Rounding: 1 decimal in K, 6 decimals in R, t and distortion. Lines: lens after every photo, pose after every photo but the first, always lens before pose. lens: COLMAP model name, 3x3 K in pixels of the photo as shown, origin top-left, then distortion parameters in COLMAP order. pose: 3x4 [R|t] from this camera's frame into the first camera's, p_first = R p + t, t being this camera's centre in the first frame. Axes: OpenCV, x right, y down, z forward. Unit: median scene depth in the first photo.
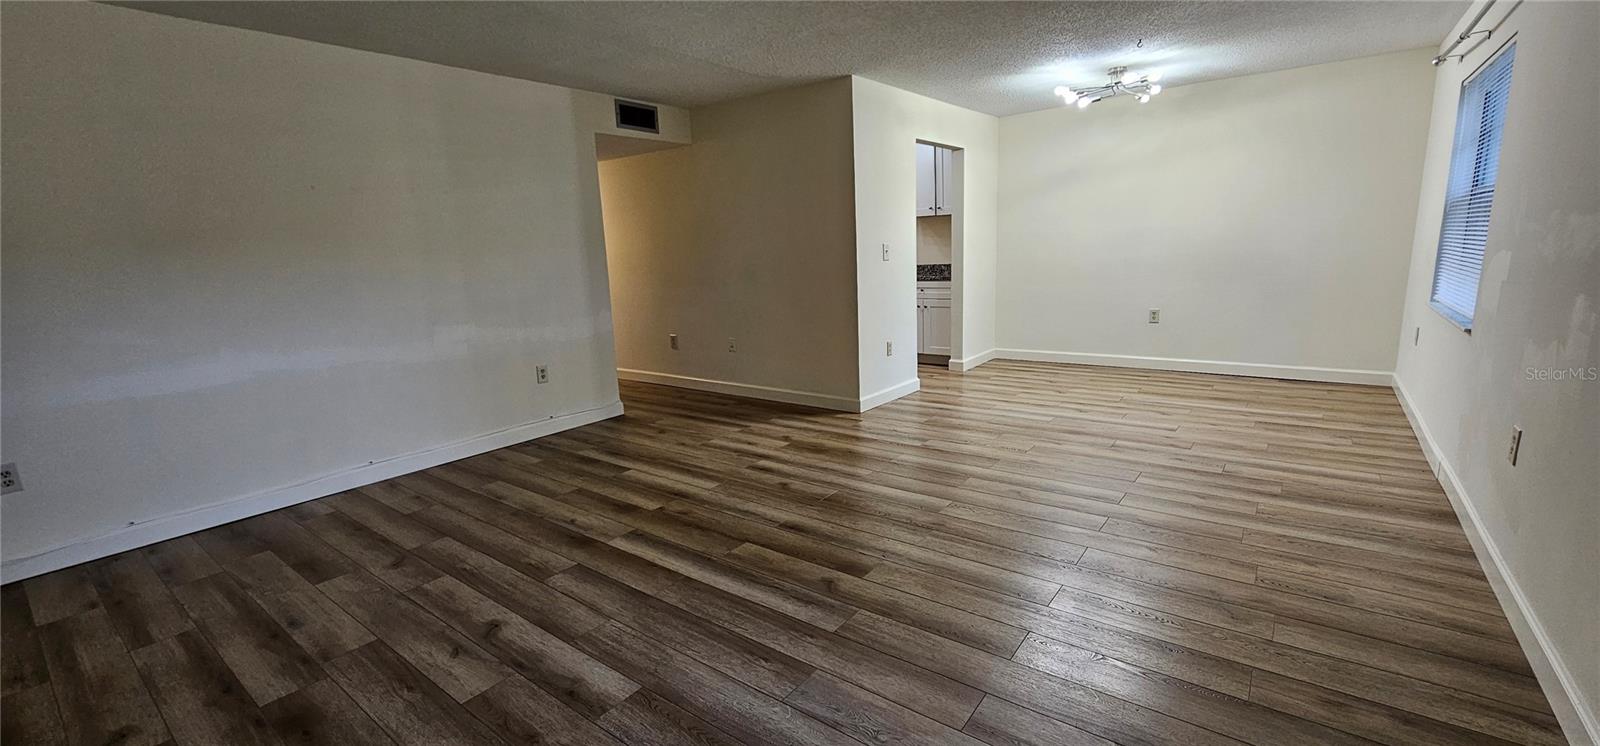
lens RADIAL K [[658.5, 0, 800.0], [0, 658.5, 373.0], [0, 0, 1]] dist [-0.001470, -0.000465]
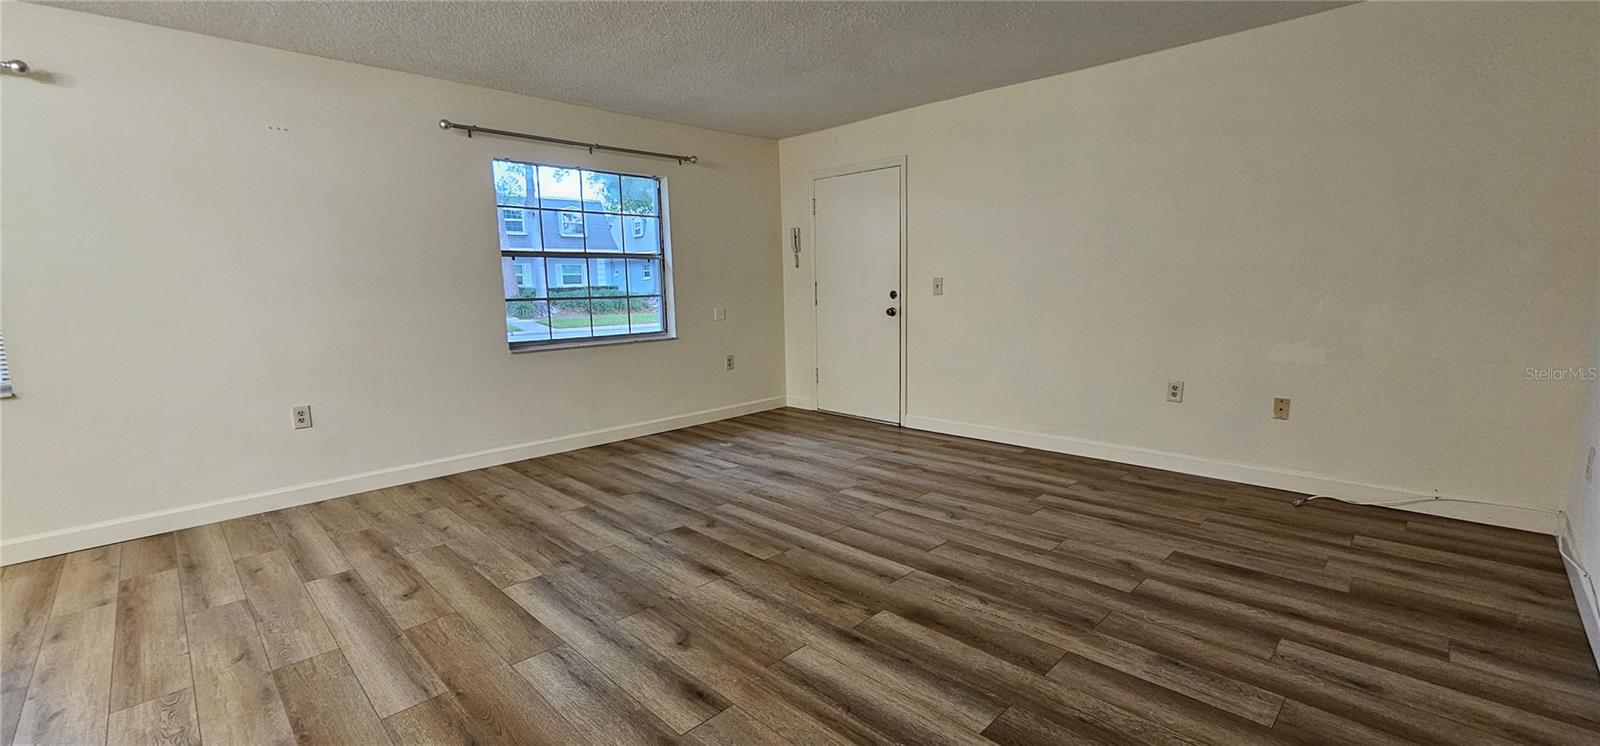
lens RADIAL K [[658.5, 0, 800.0], [0, 658.5, 373.0], [0, 0, 1]] dist [-0.001470, -0.000465]
pose [[-0.989003, 0.046442, 0.140416, -0.264441], [0.088672, 0.946052, 0.311645, -0.284959], [-0.118367, 0.320668, -0.939766, 1.706572]]
